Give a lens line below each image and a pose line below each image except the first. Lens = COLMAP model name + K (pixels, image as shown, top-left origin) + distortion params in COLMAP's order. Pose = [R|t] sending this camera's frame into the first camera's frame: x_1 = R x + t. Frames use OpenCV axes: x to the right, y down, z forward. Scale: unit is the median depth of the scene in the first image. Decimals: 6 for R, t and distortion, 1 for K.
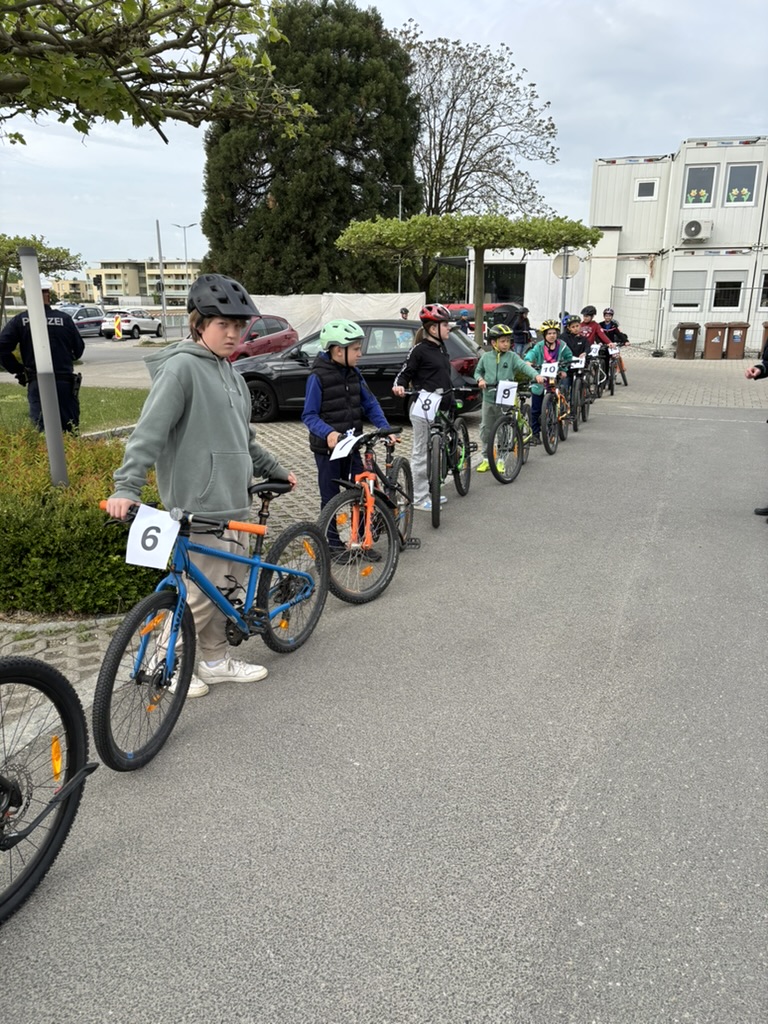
lens RADIAL K [[754.9, 0, 380.6], [0, 754.9, 536.6], [0, 0, 1]] dist [0.008079, 0.002719]
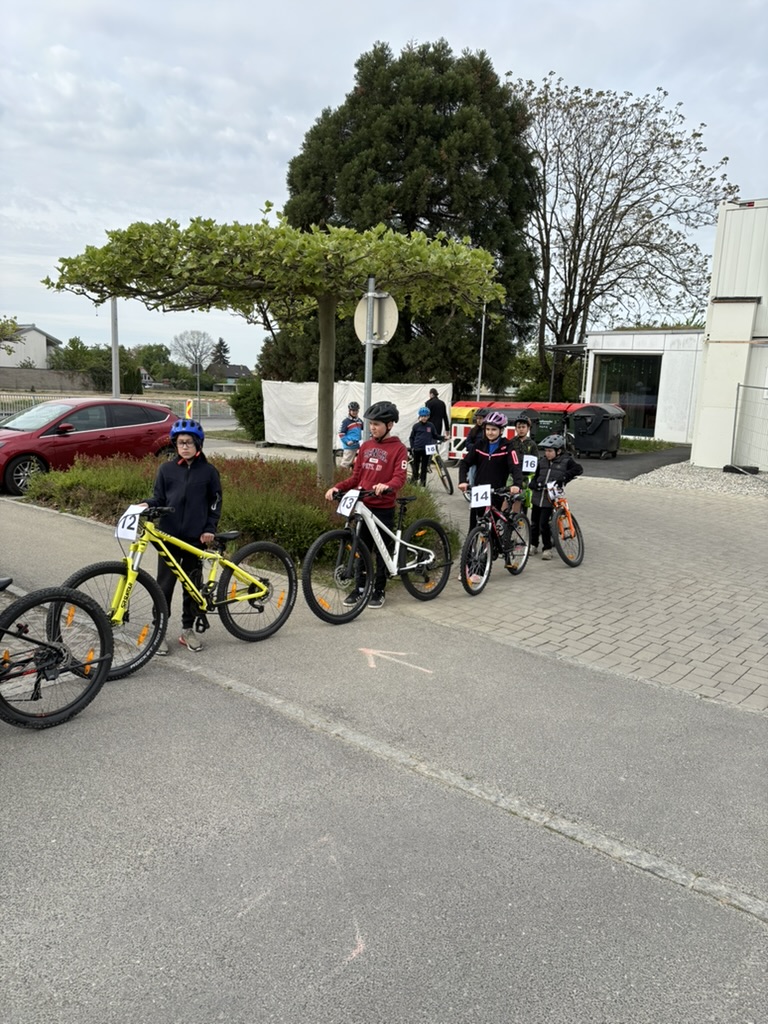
lens RADIAL K [[754.9, 0, 380.6], [0, 754.9, 536.6], [0, 0, 1]] dist [0.008079, 0.002719]
pose [[0.951779, 0.093741, -0.292111, 0.187565], [-0.127633, 0.986851, -0.099173, -0.084281], [0.278974, 0.131674, 0.951228, 0.267226]]
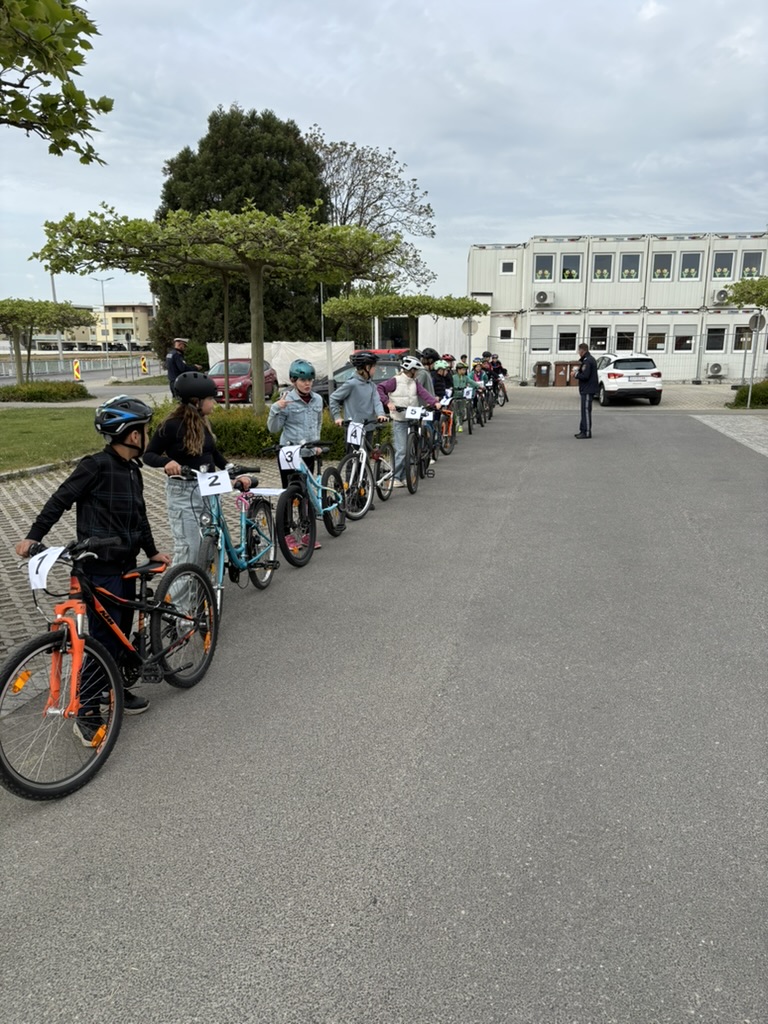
lens RADIAL K [[754.9, 0, 380.6], [0, 754.9, 536.6], [0, 0, 1]] dist [0.008079, 0.002719]
pose [[0.985911, -0.046771, 0.160598, -0.106472], [0.055050, 0.997354, -0.047490, 0.074429], [-0.157952, 0.055662, 0.985877, -0.258278]]
